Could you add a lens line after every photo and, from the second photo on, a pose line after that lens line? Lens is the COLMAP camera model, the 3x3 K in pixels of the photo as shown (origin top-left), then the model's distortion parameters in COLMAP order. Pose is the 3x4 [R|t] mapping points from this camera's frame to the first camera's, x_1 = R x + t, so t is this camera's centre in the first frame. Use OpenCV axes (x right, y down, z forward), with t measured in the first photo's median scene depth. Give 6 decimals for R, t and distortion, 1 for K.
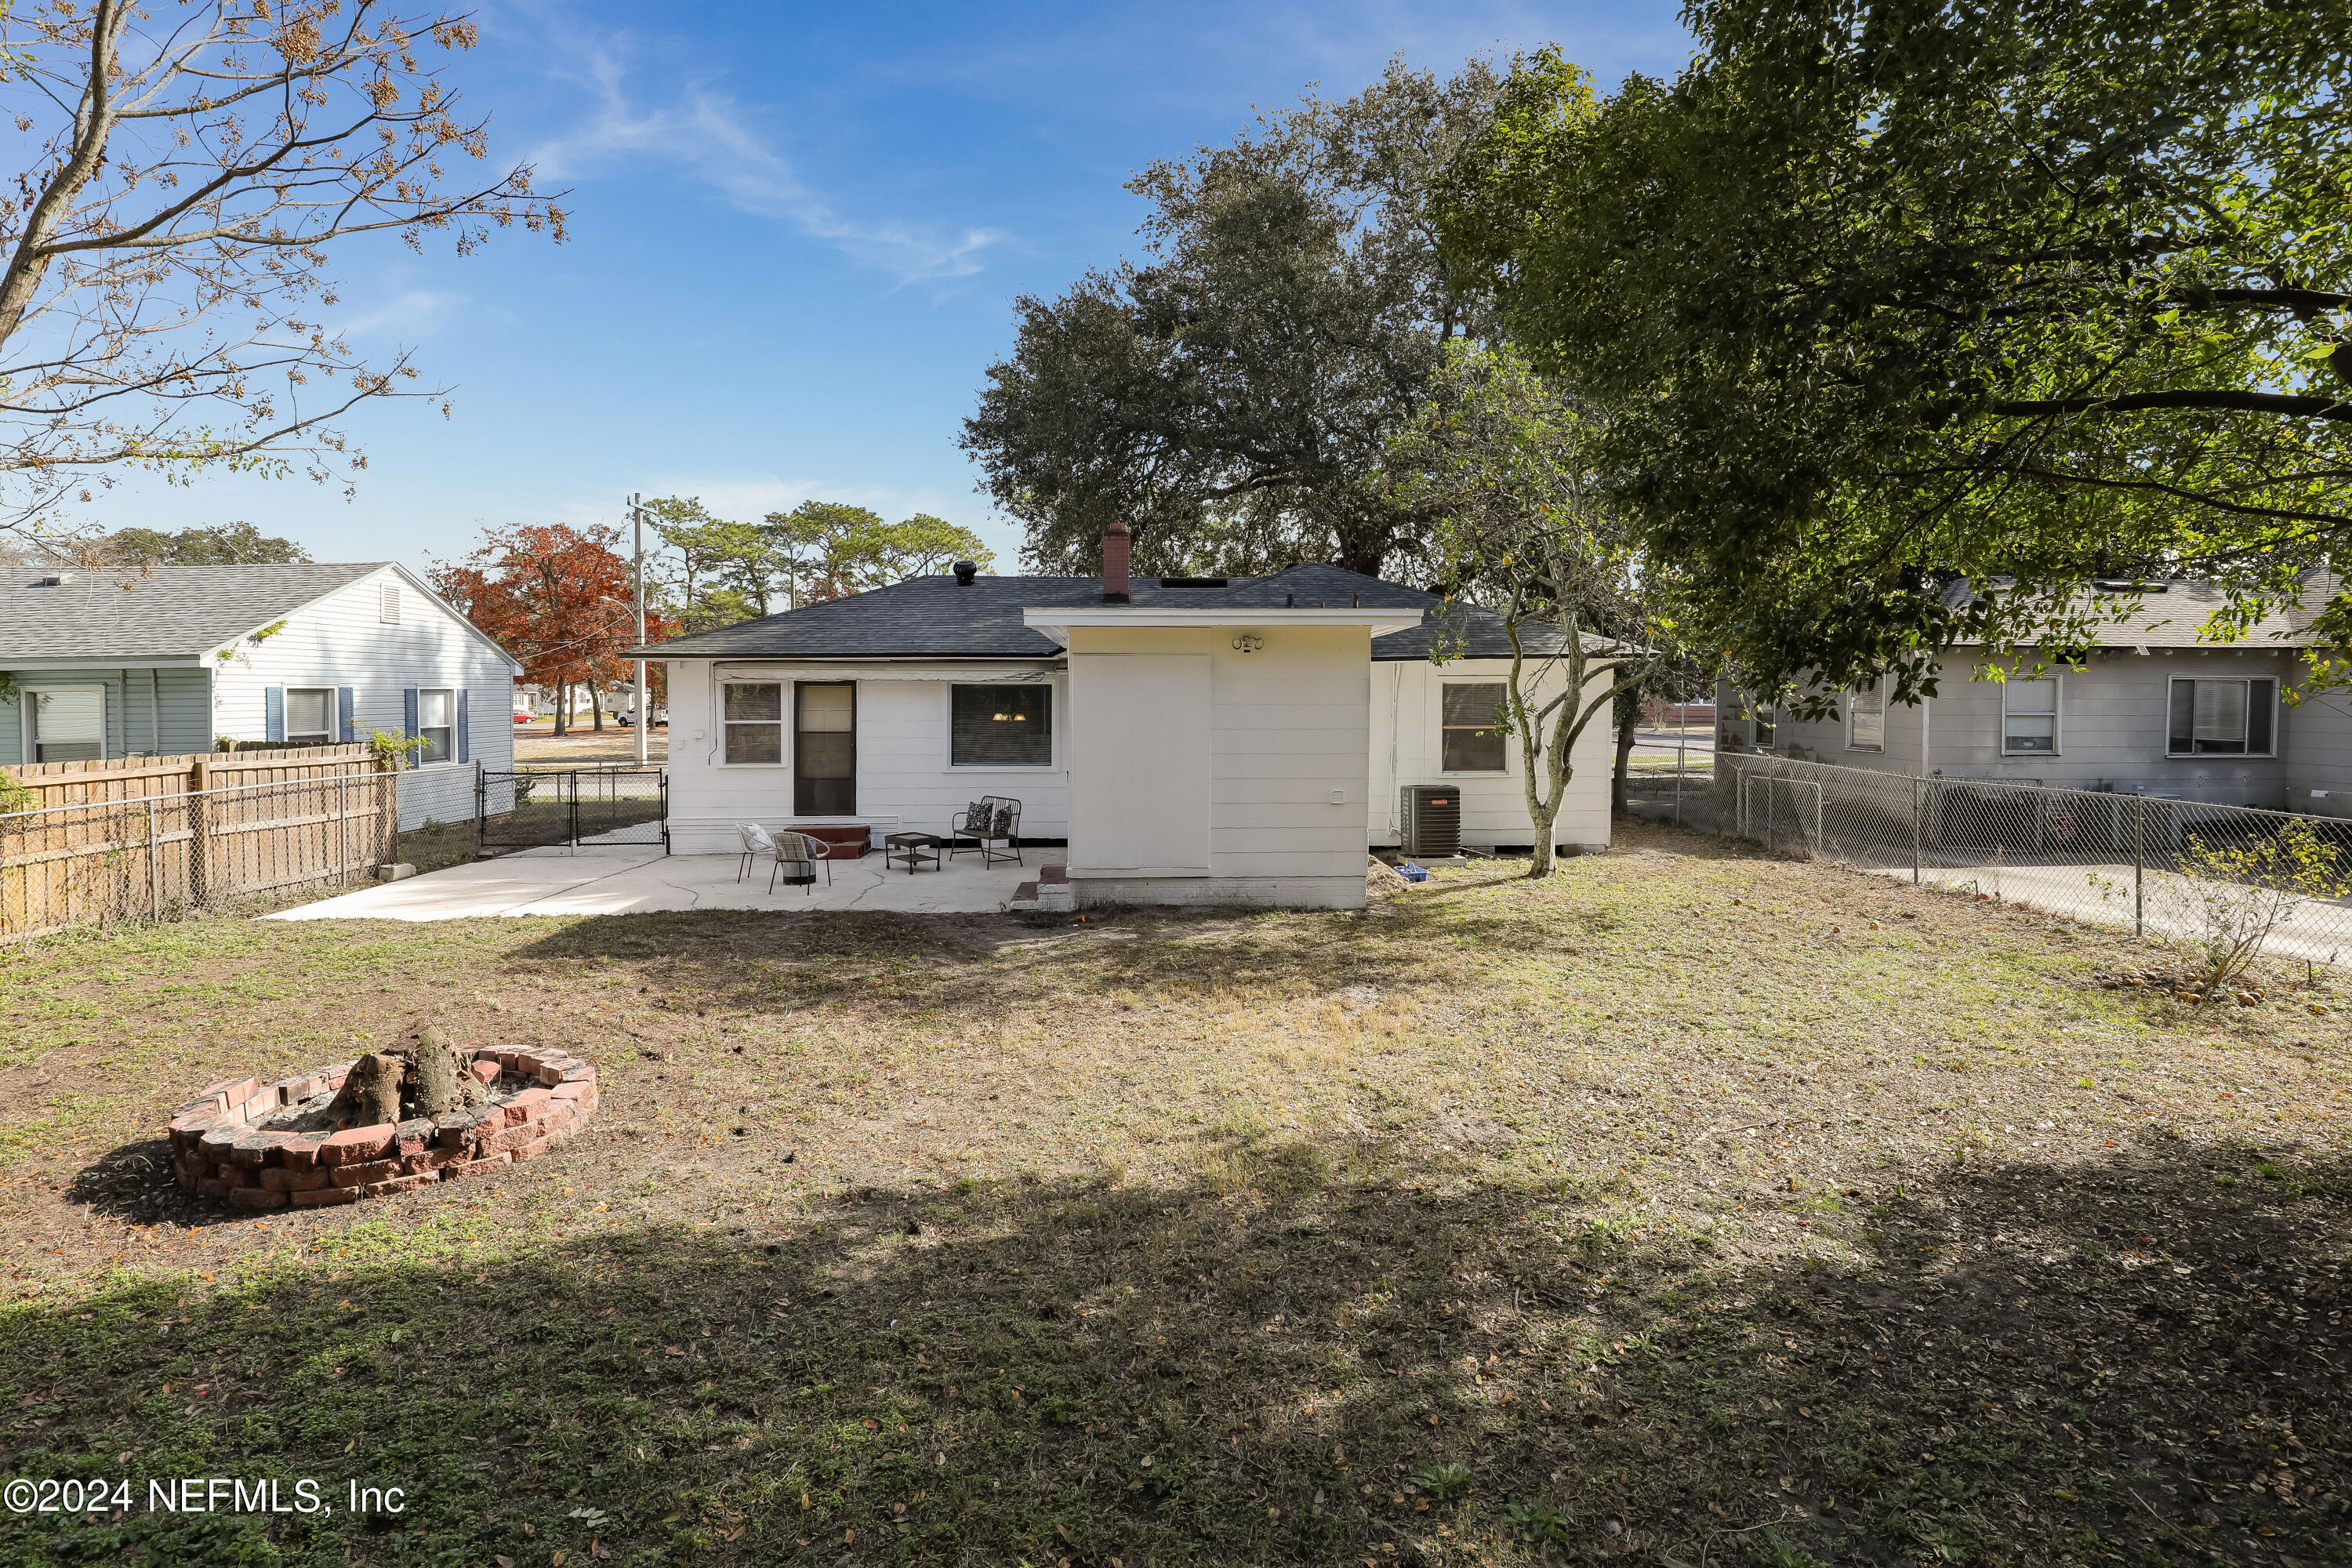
lens RADIAL K [[1081.3, 0, 1200.6], [0, 1081.3, 798.8], [0, 0, 1]] dist [-0.023562, 0.000759]
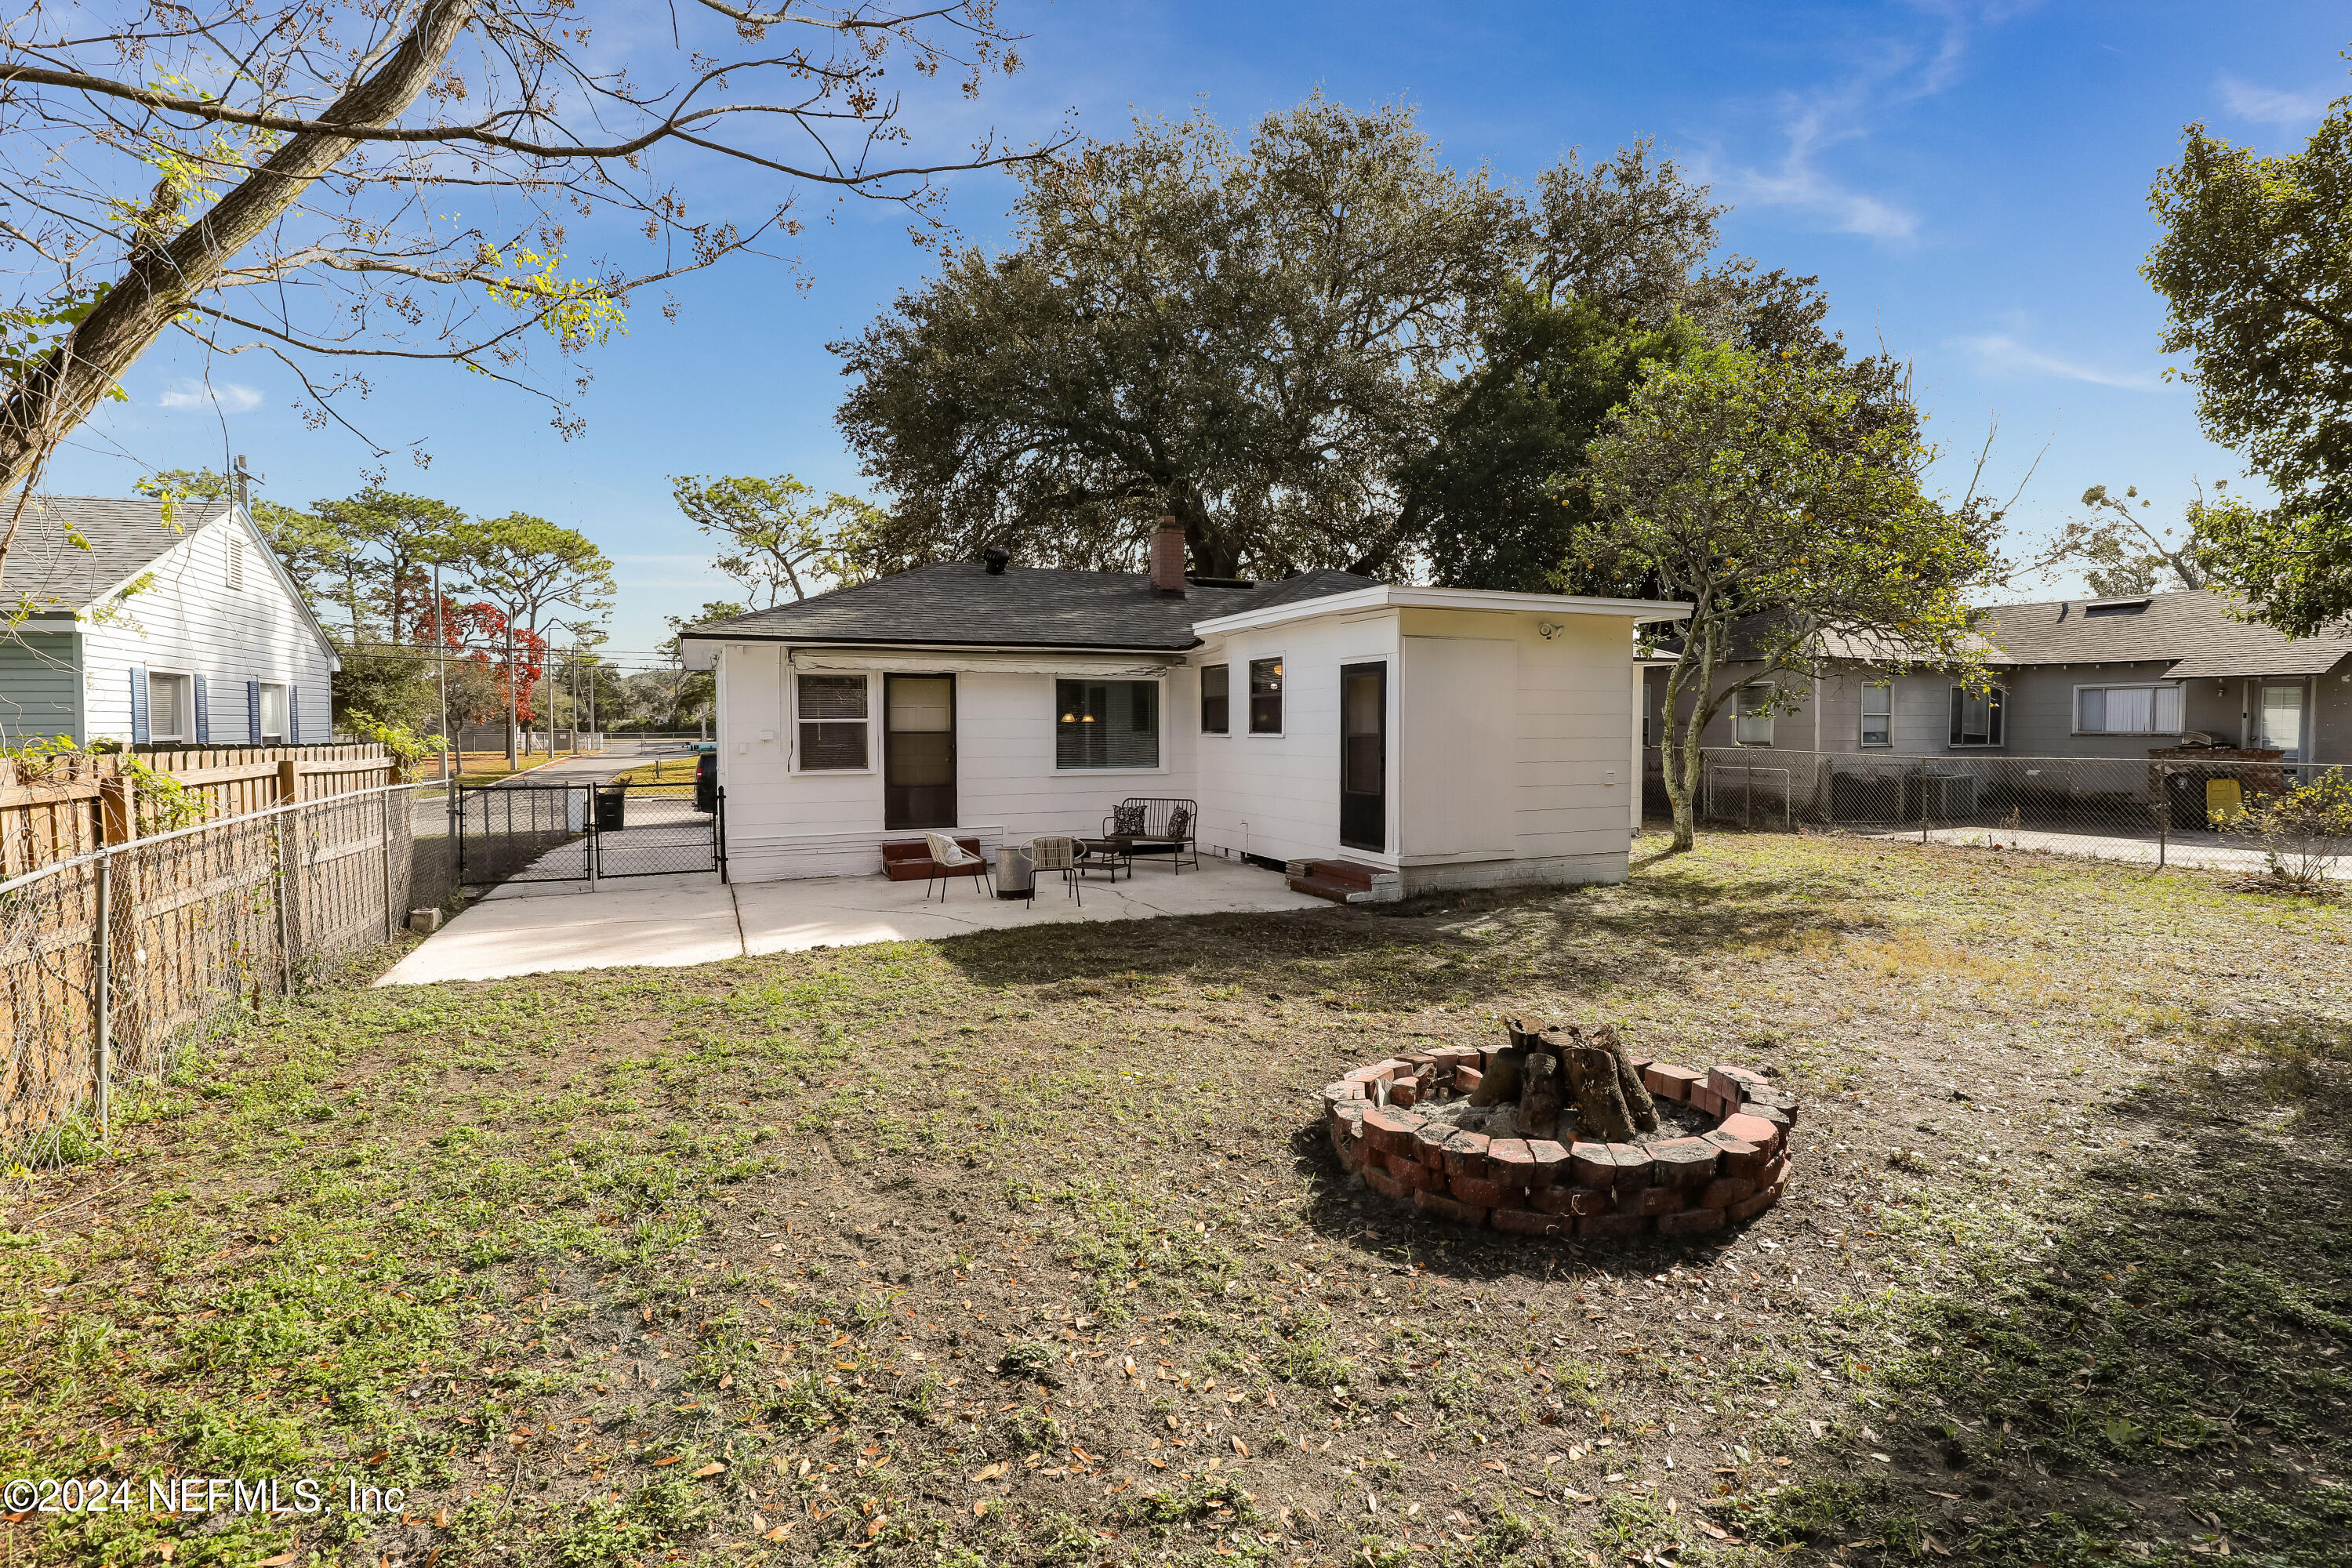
lens RADIAL K [[1081.3, 0, 1200.6], [0, 1081.3, 798.8], [0, 0, 1]] dist [-0.023562, 0.000759]
pose [[0.932472, -0.027277, 0.360210, -0.452188], [0.037667, 0.999051, -0.021855, 0.019430], [-0.359272, 0.033947, 0.932615, 0.111574]]
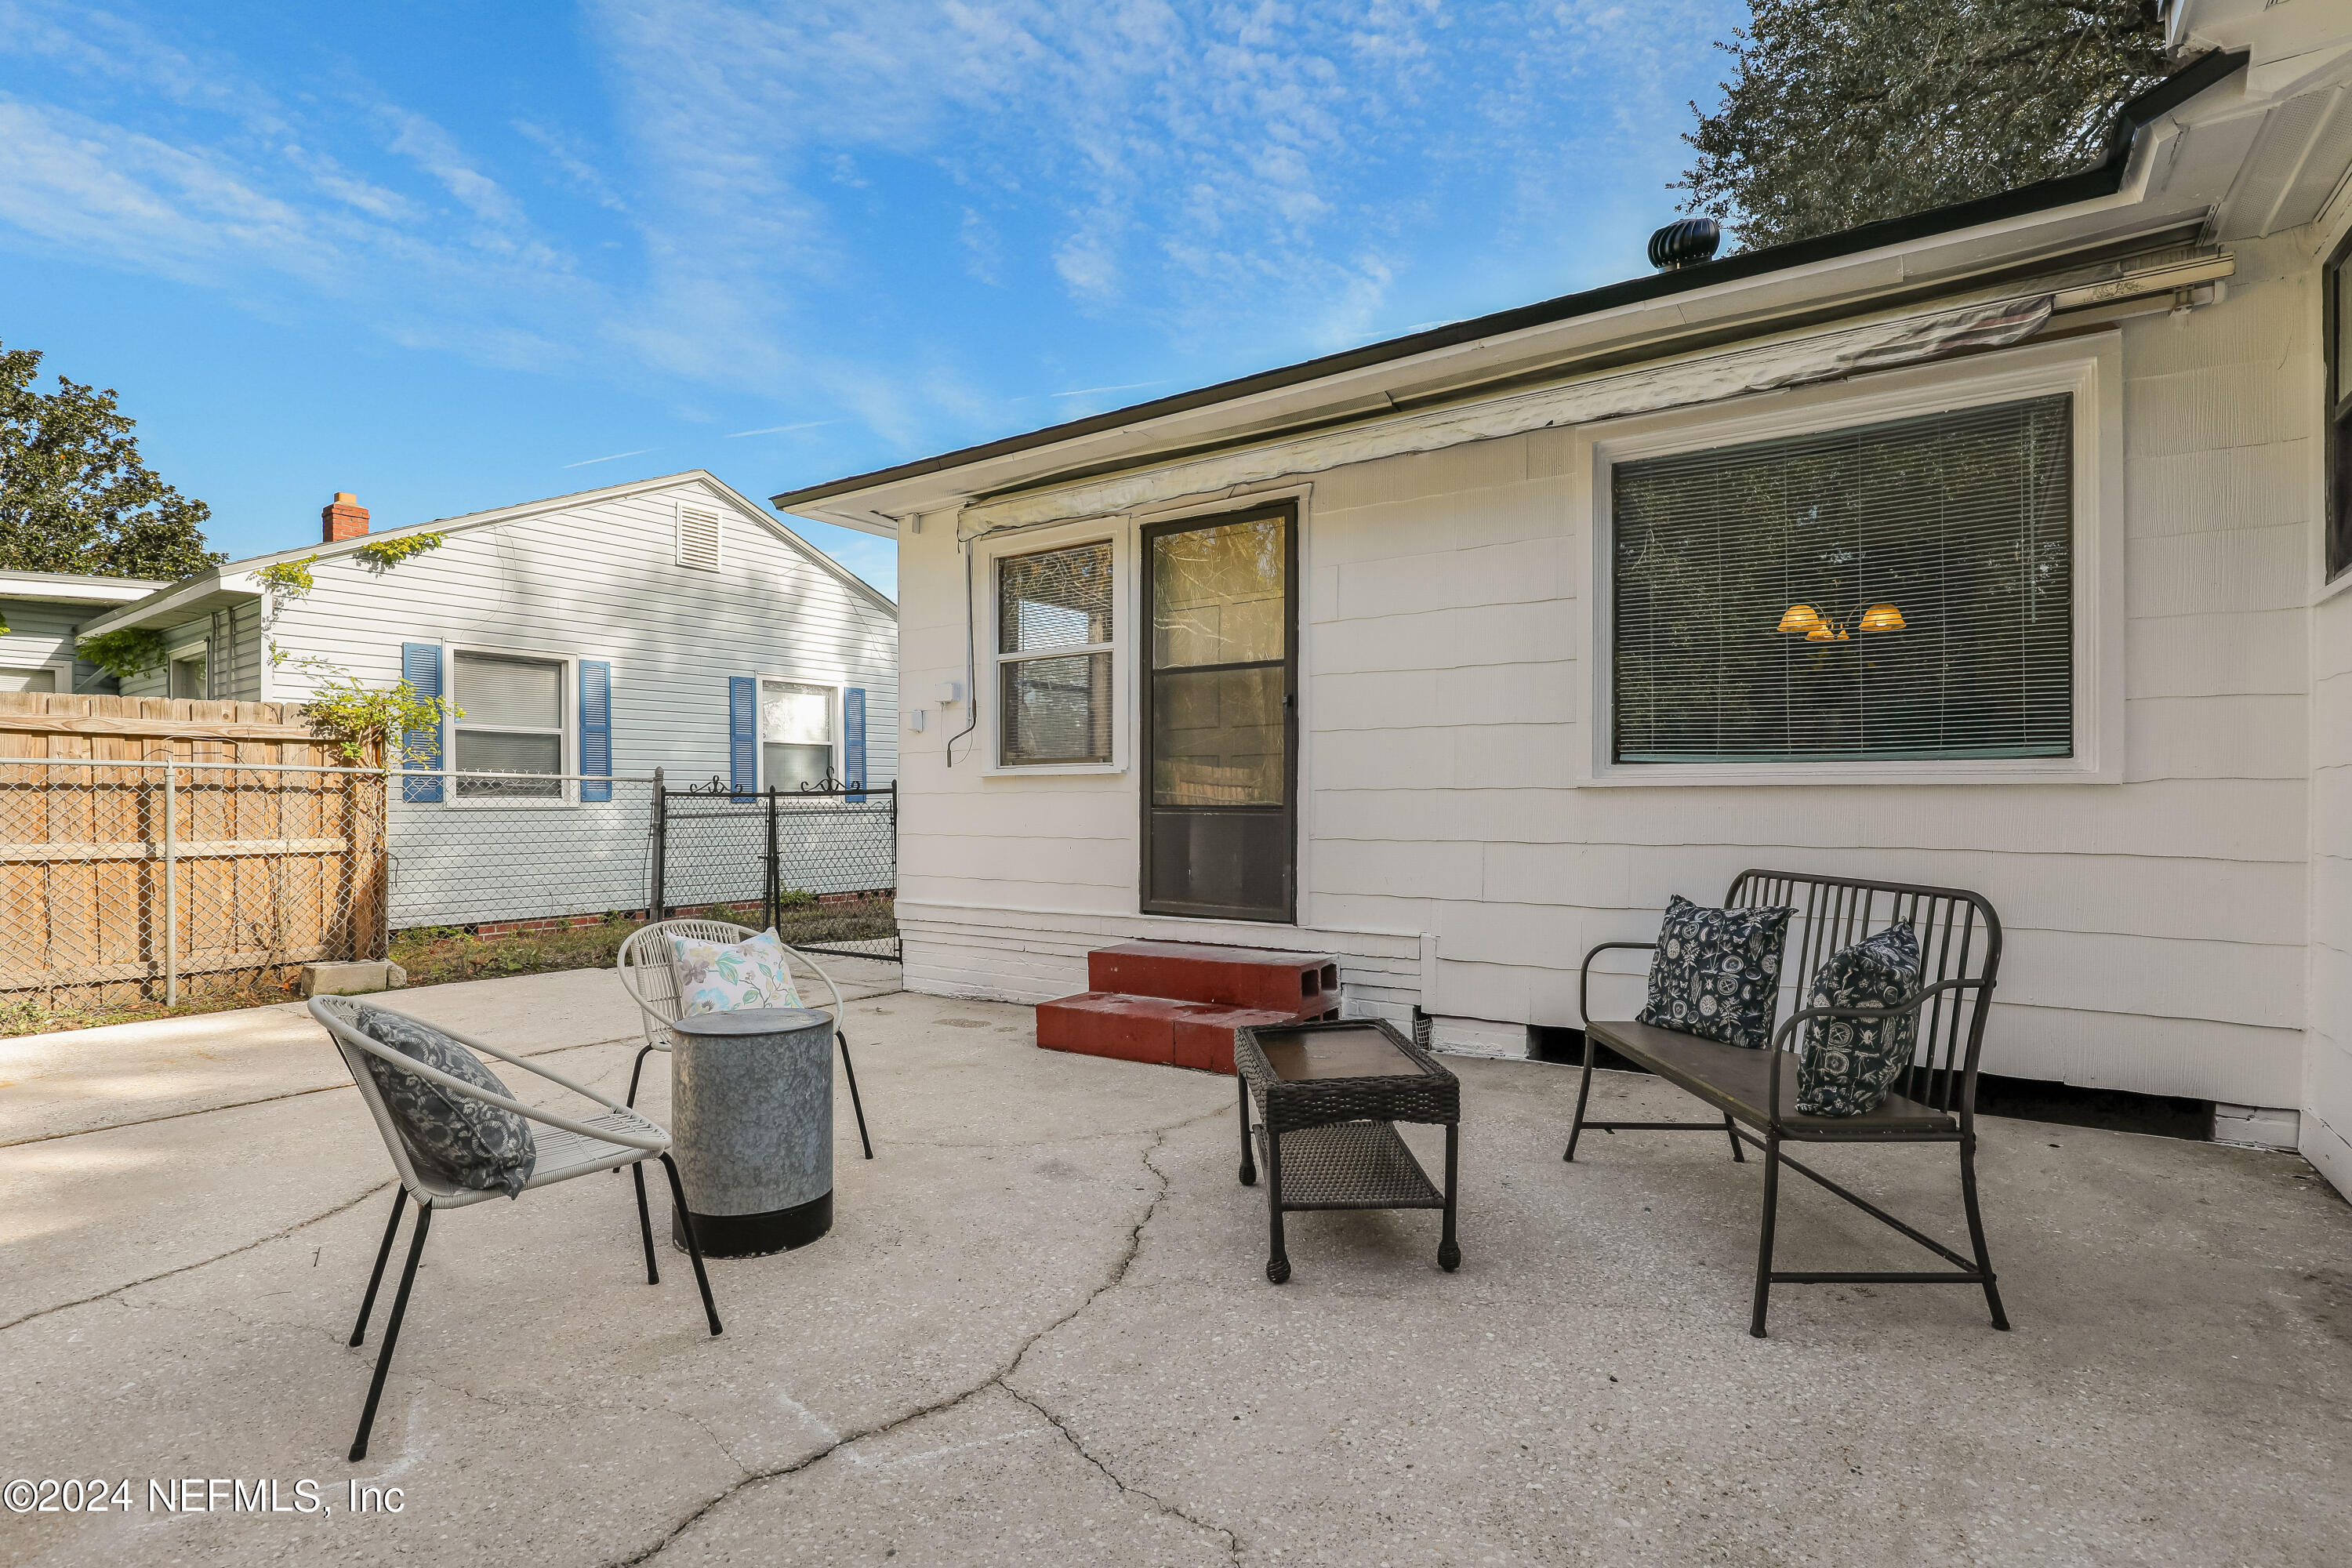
lens RADIAL K [[1089.5, 0, 1183.4], [0, 1089.5, 813.1], [0, 0, 1]] dist [-0.033579, 0.000363]
pose [[0.799500, 0.006228, -0.600634, -0.153914], [-0.050317, 0.997126, -0.056638, 0.003029], [0.598555, 0.075504, 0.797515, 0.733075]]
